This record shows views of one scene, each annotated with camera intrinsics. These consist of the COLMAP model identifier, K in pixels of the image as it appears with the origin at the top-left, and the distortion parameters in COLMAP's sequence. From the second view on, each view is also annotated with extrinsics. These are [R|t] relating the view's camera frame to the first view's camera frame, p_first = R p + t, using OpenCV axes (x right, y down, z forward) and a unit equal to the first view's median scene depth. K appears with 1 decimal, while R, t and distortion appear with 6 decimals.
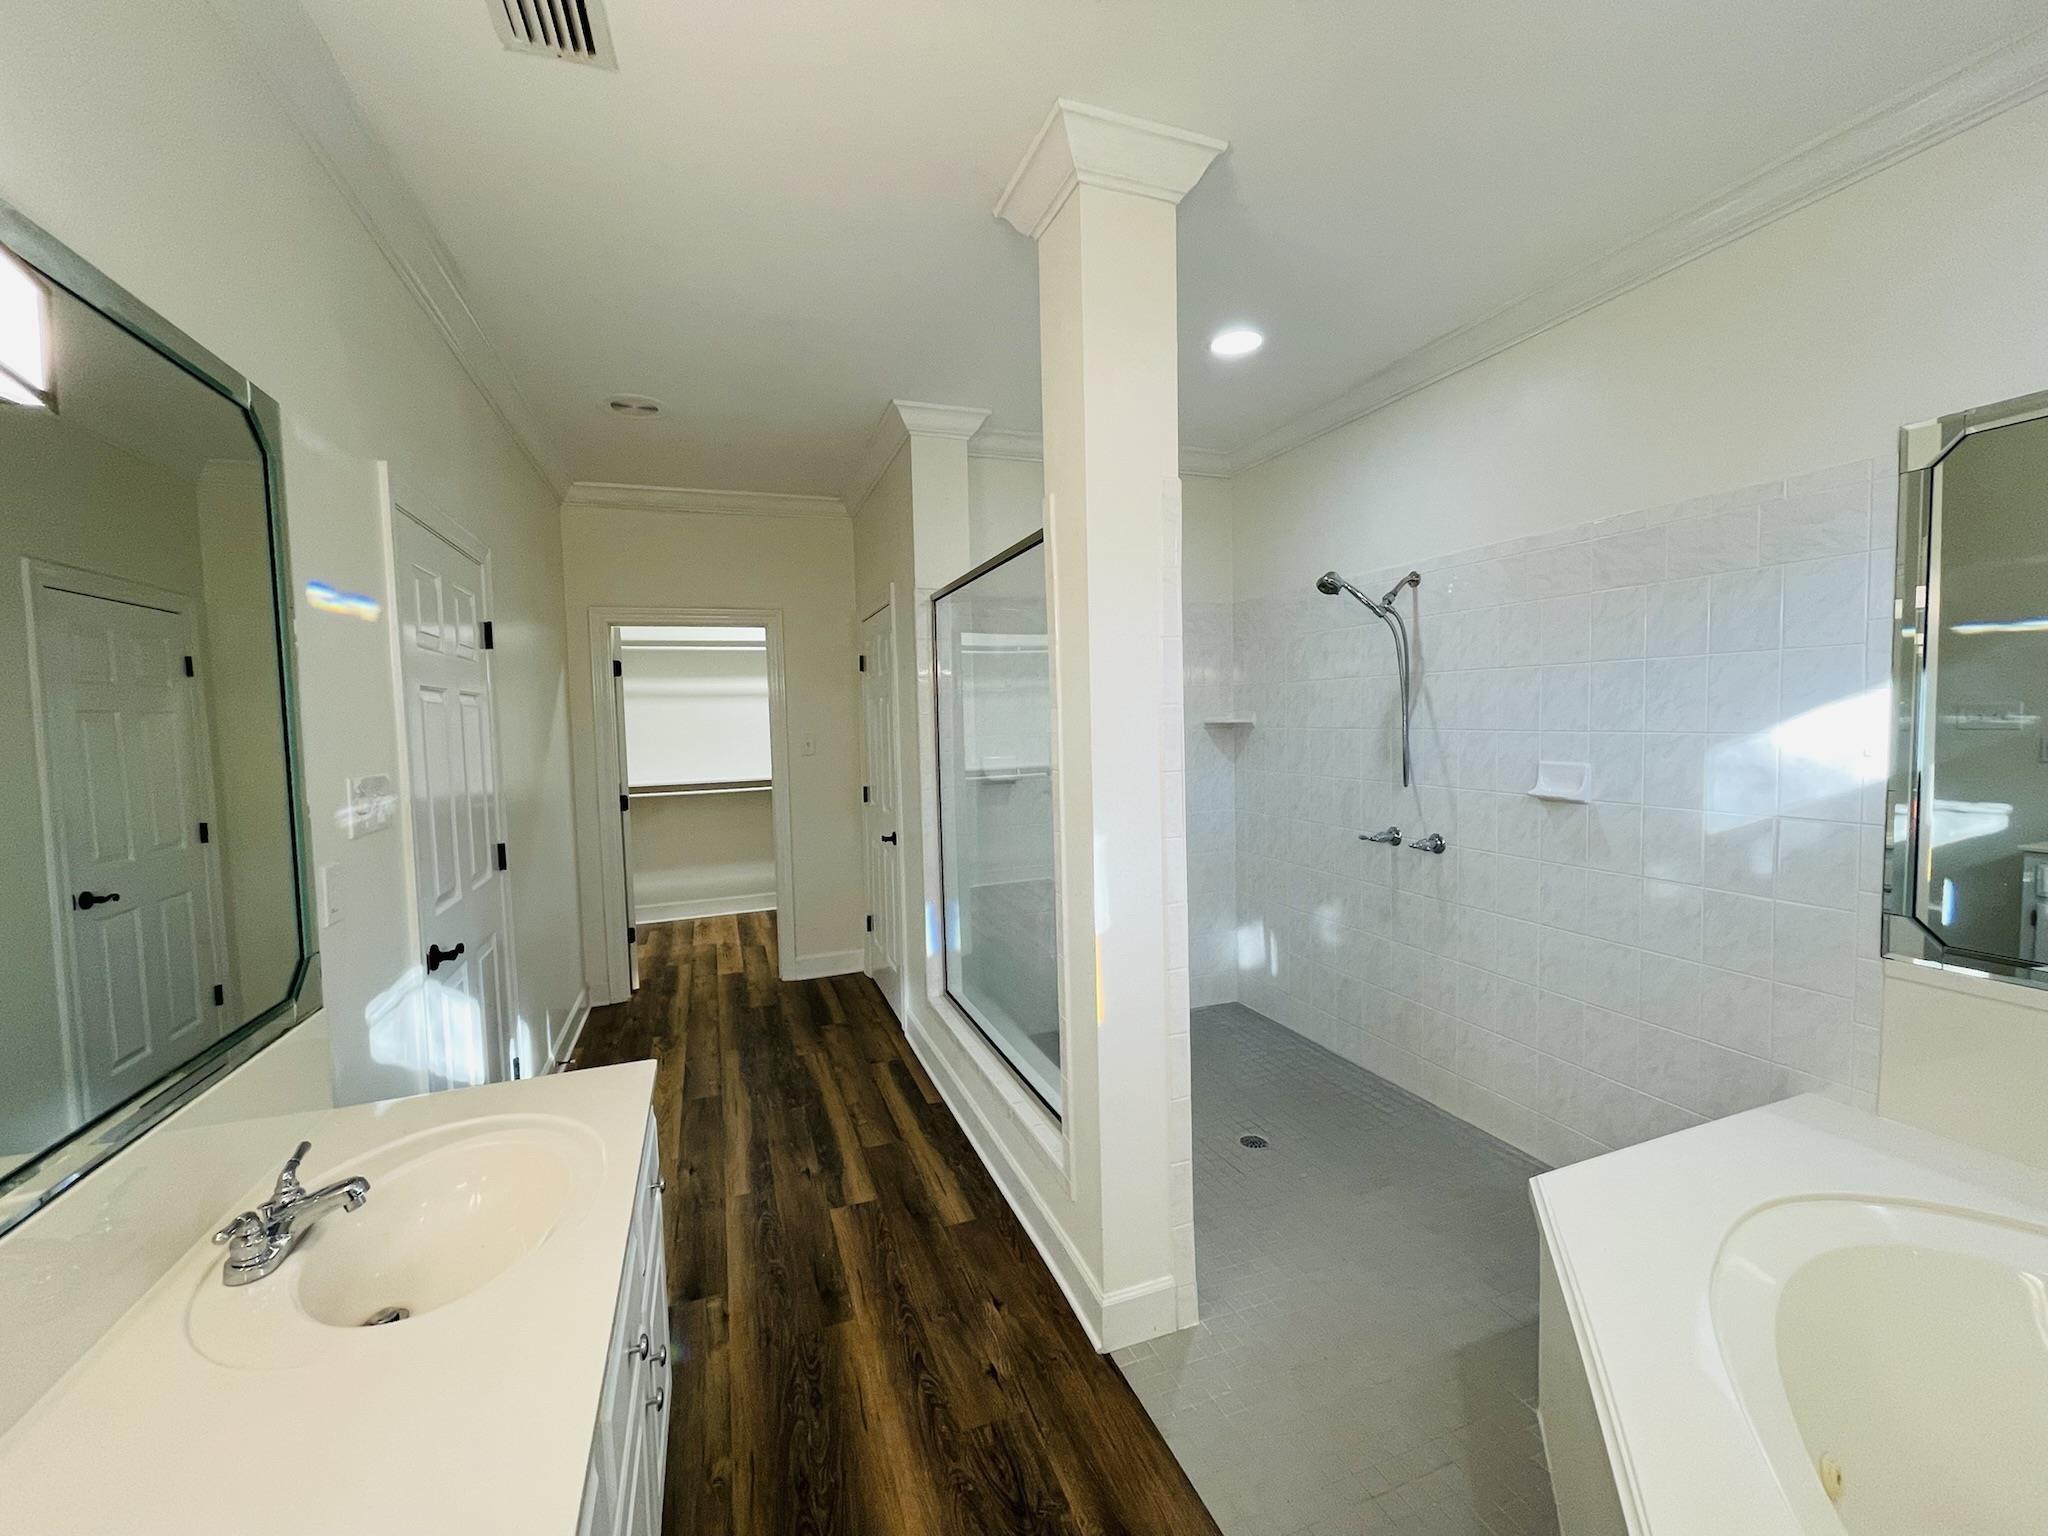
lens RADIAL K [[824.5, 0, 1016.8], [0, 824.5, 760.3], [0, 0, 1]] dist [-0.007209, -0.000224]
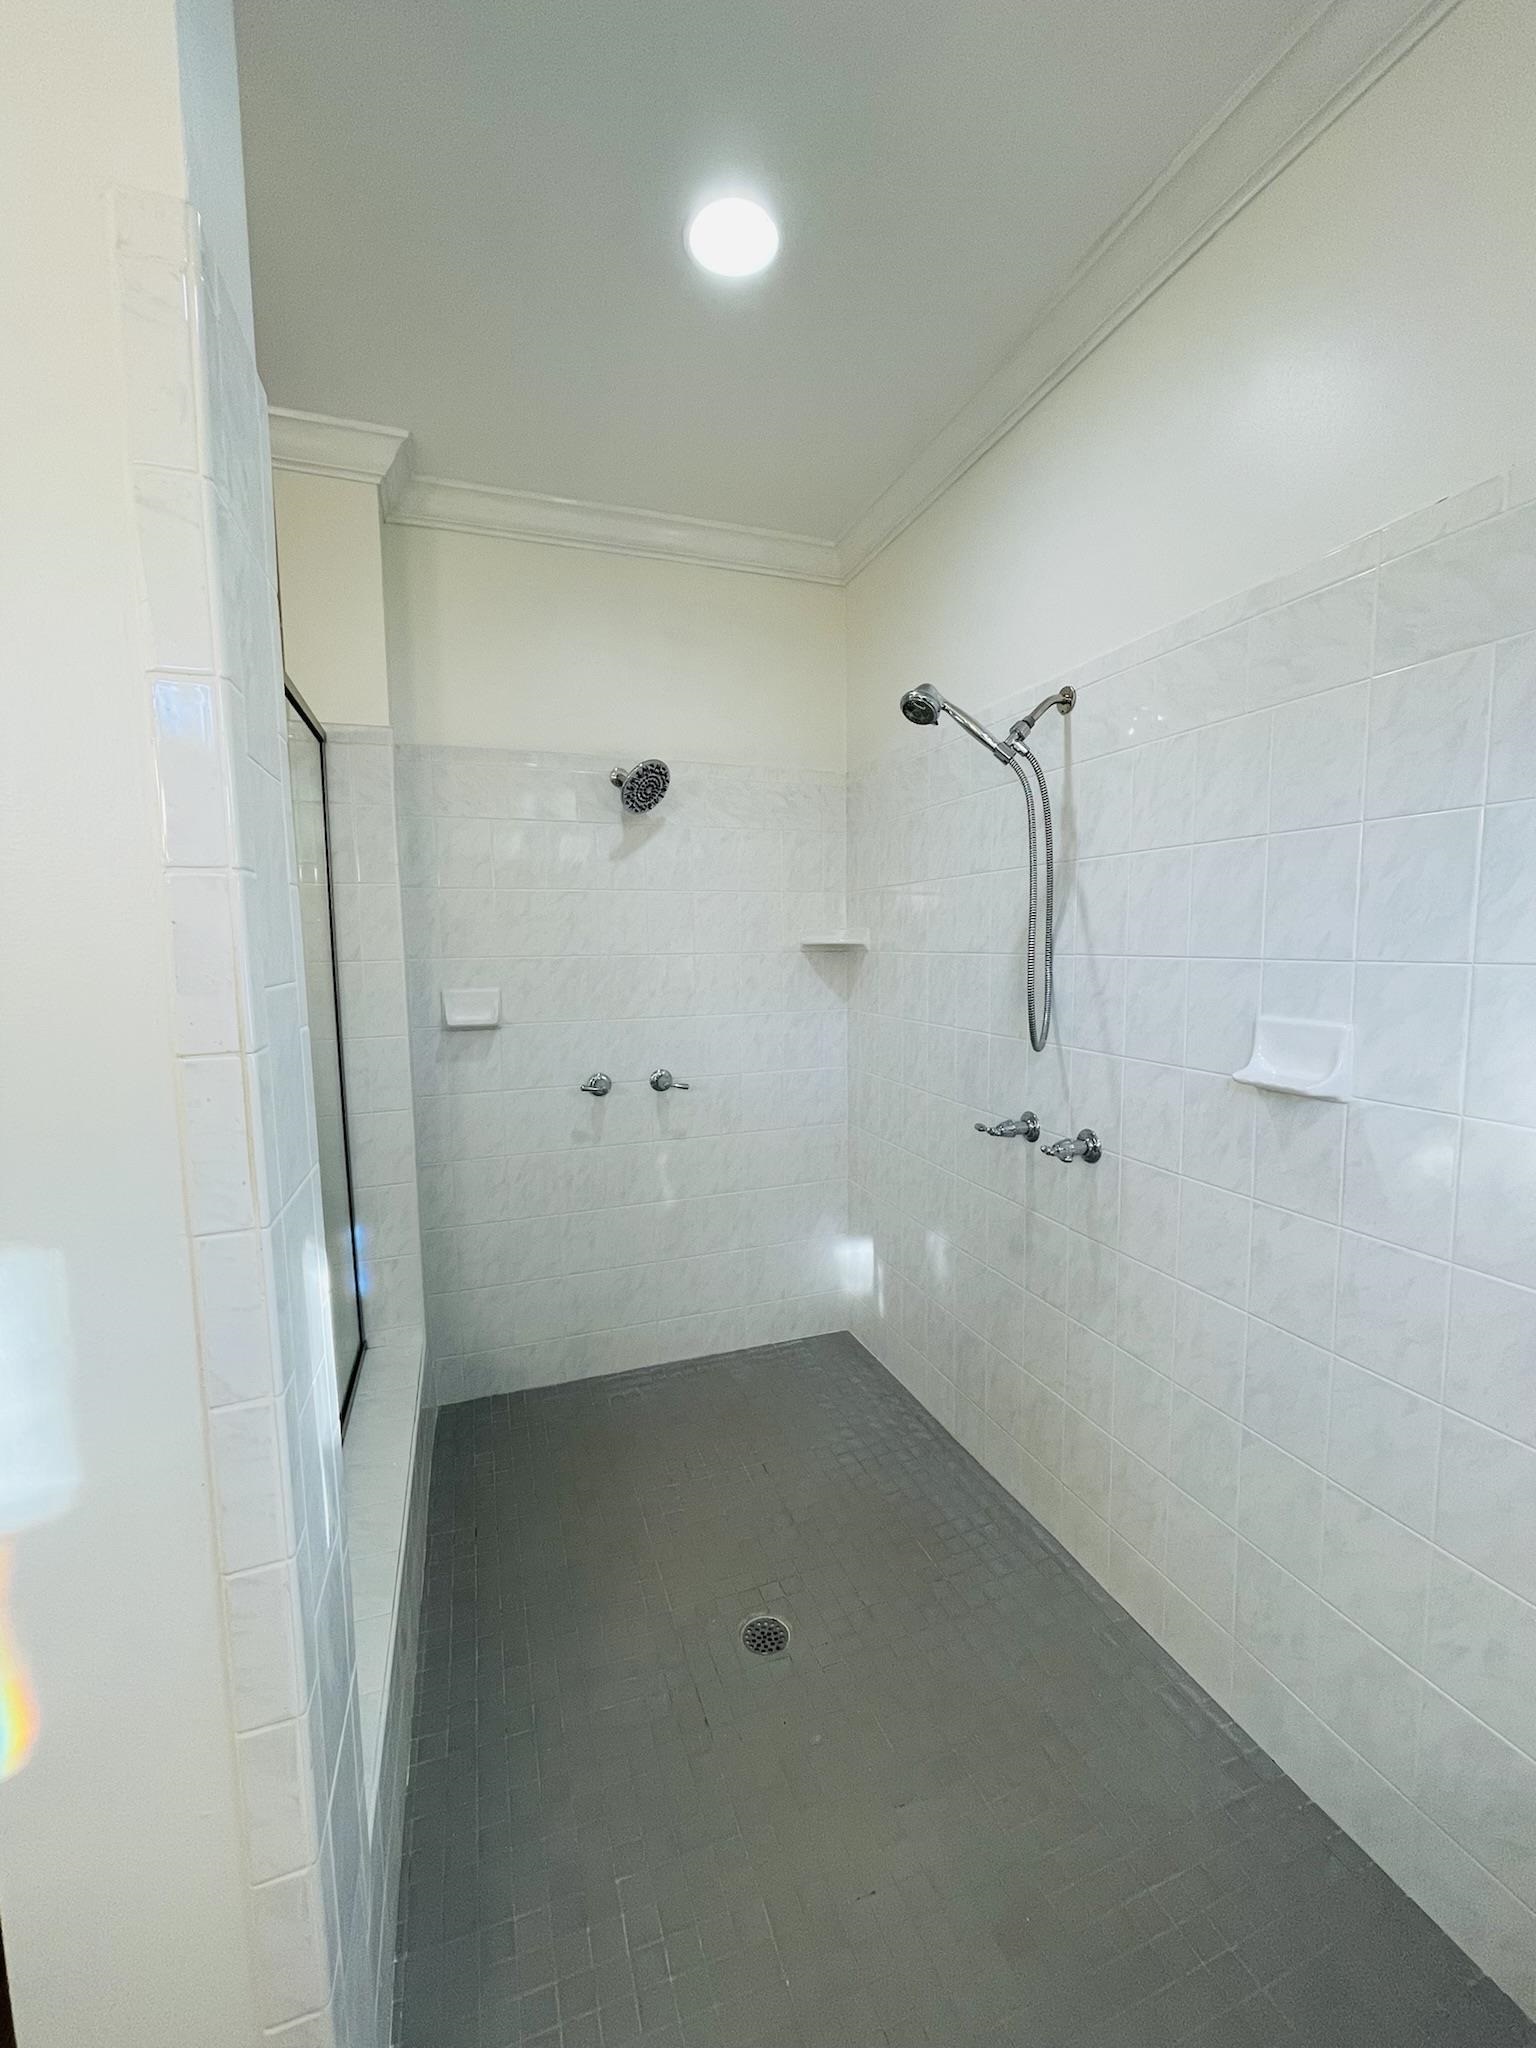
lens RADIAL K [[824.5, 0, 772.5], [0, 824.5, 1022.0], [0, 0, 1]] dist [-0.007209, -0.000224]
pose [[0.999895, 0.012326, 0.007604, 0.271702], [-0.012636, 0.999033, 0.042121, -0.011440], [-0.007077, -0.042213, 0.999084, 0.402697]]
